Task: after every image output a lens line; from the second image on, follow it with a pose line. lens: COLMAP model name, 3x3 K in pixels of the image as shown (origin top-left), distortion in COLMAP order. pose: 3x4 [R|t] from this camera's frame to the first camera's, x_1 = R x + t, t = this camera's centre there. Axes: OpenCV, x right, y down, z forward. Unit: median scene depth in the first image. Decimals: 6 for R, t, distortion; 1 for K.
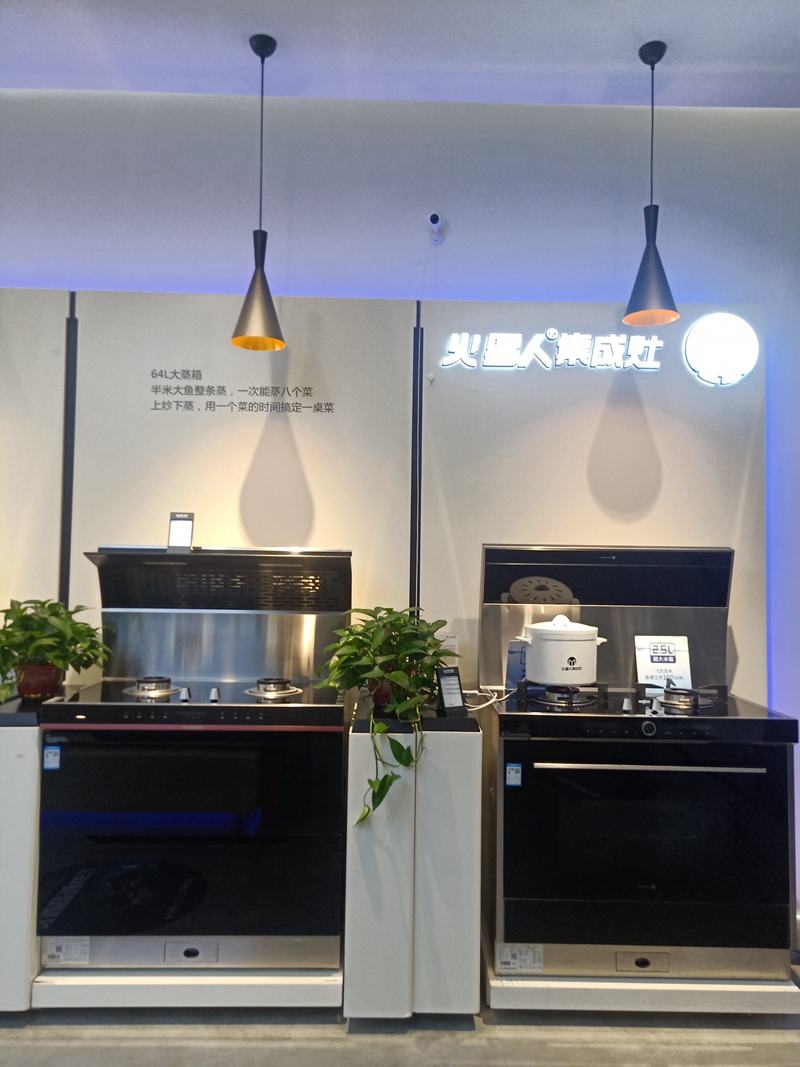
lens RADIAL K [[808.4, 0, 400.8], [0, 808.4, 524.7], [0, 0, 1]] dist [0.053417, -0.031552]
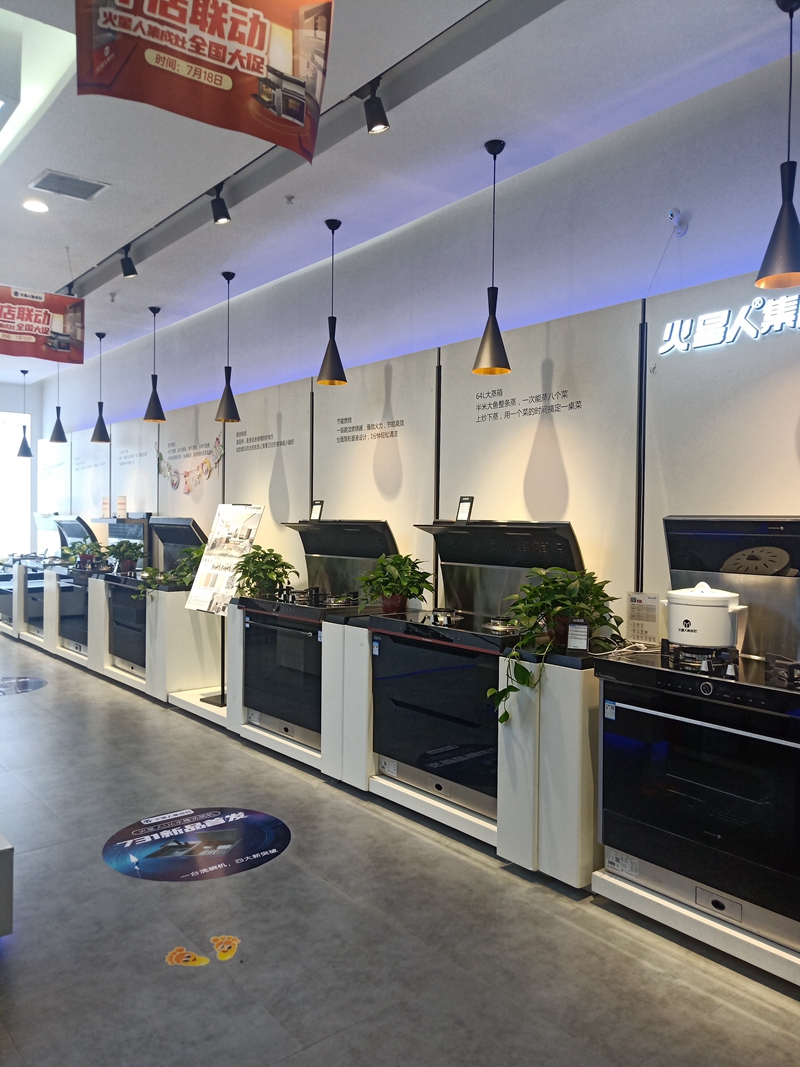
lens RADIAL K [[808.4, 0, 390.8], [0, 808.4, 523.6], [0, 0, 1]] dist [0.053417, -0.031552]
pose [[0.614036, -0.004417, -0.789266, 0.882884], [0.038108, 0.998984, 0.024057, -0.007704], [0.788358, -0.044849, 0.613580, 0.023815]]
